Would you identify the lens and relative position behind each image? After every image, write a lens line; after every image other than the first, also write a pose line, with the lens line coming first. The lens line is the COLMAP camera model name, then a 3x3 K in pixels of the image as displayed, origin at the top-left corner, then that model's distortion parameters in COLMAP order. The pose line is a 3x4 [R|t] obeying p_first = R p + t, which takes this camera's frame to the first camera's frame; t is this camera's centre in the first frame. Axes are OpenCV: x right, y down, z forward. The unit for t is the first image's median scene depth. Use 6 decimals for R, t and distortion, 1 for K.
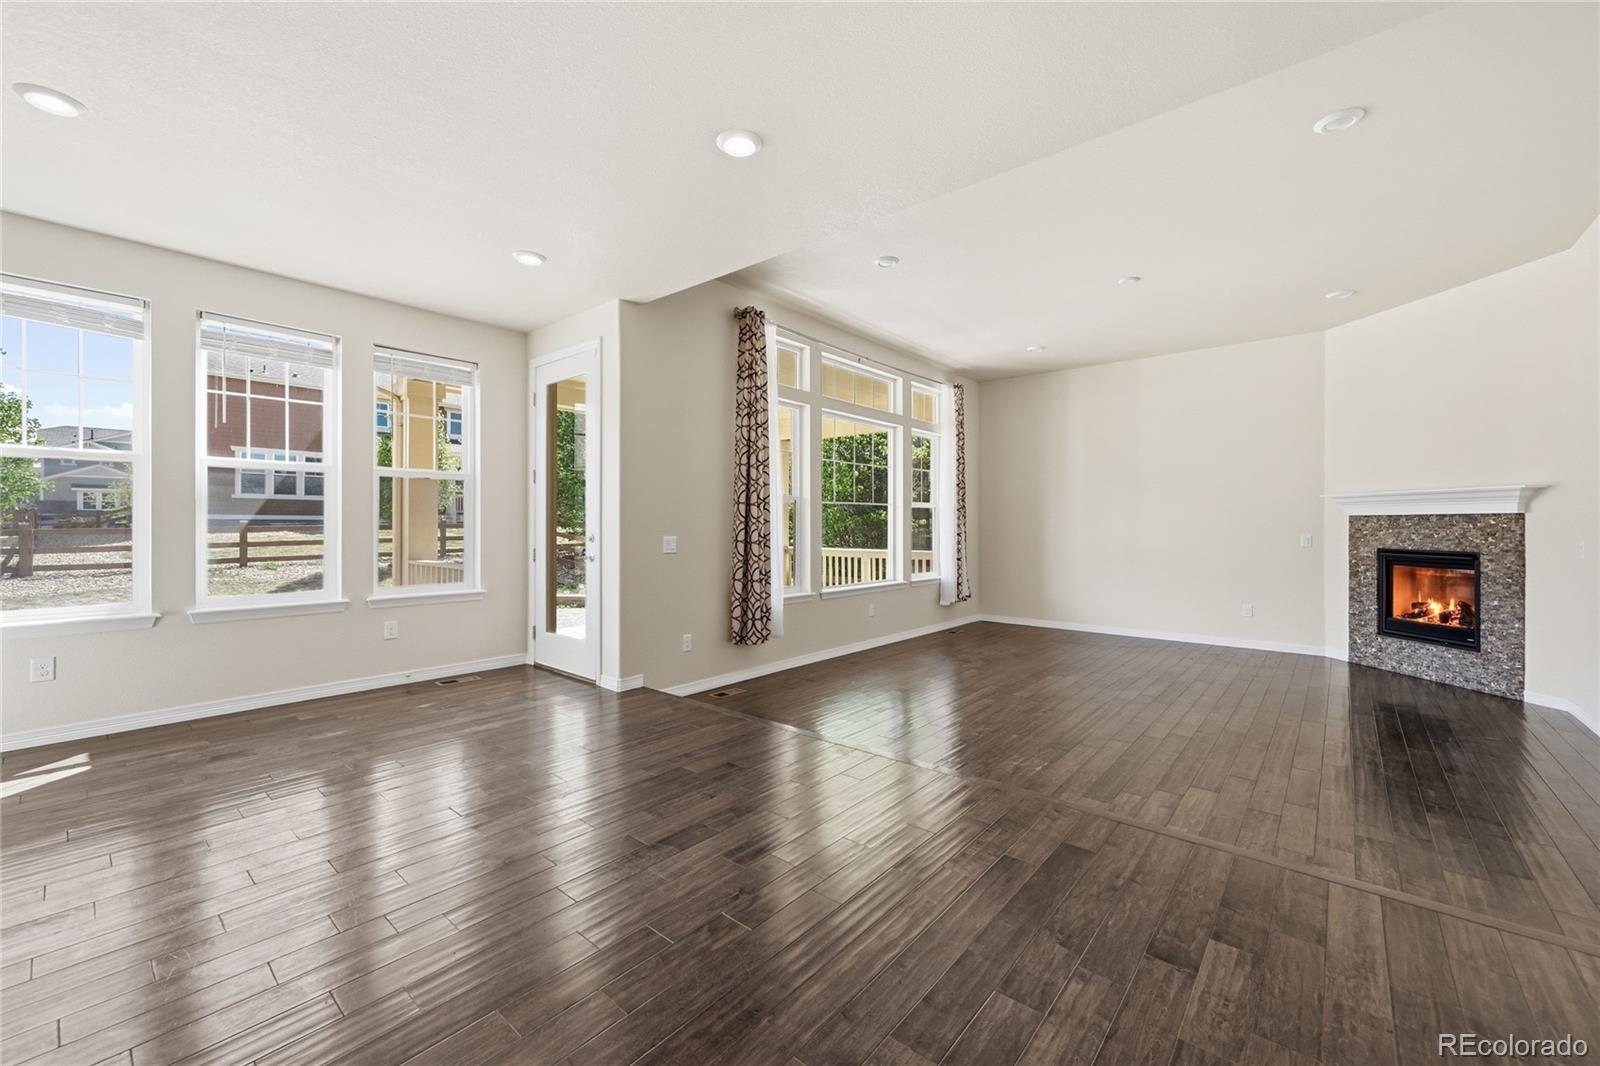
lens RADIAL K [[636.2, 0, 795.3], [0, 636.2, 528.4], [0, 0, 1]] dist [-0.000048, -0.000107]
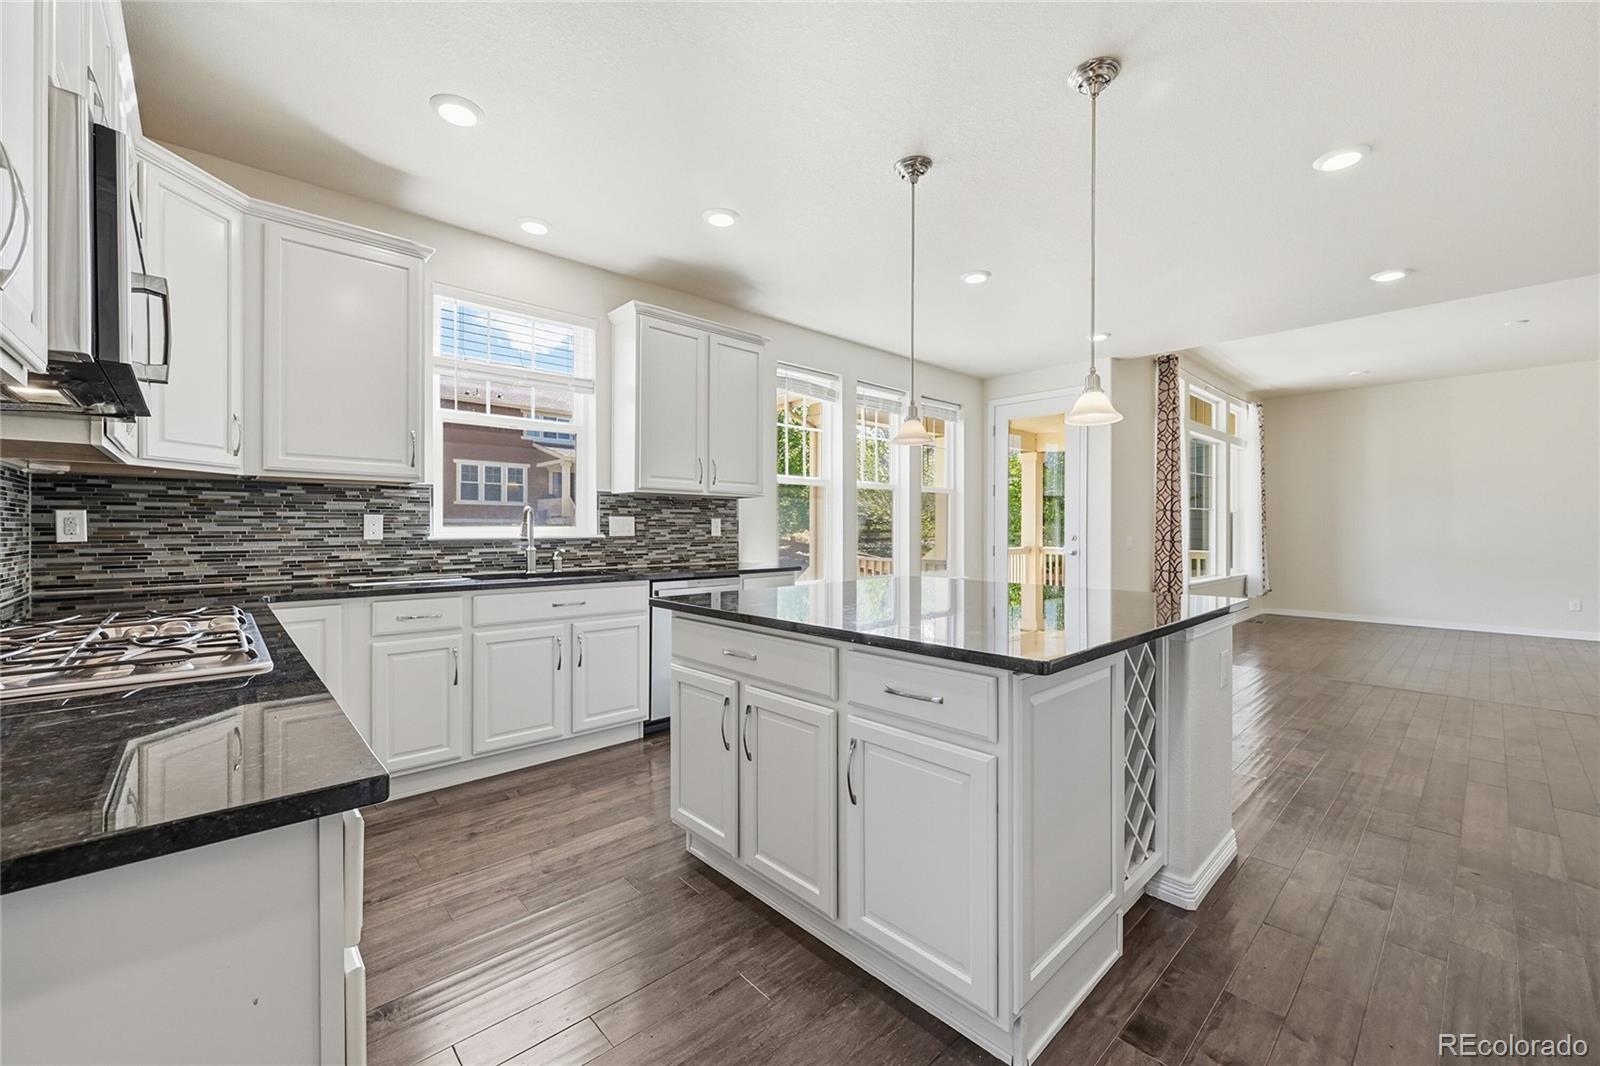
lens RADIAL K [[636.2, 0, 795.3], [0, 636.2, 528.4], [0, 0, 1]] dist [-0.000048, -0.000107]
pose [[0.993871, -0.000810, -0.110545, -0.474112], [0.000462, 0.999995, -0.003168, -0.000263], [0.110547, 0.003098, 0.993866, -0.231765]]
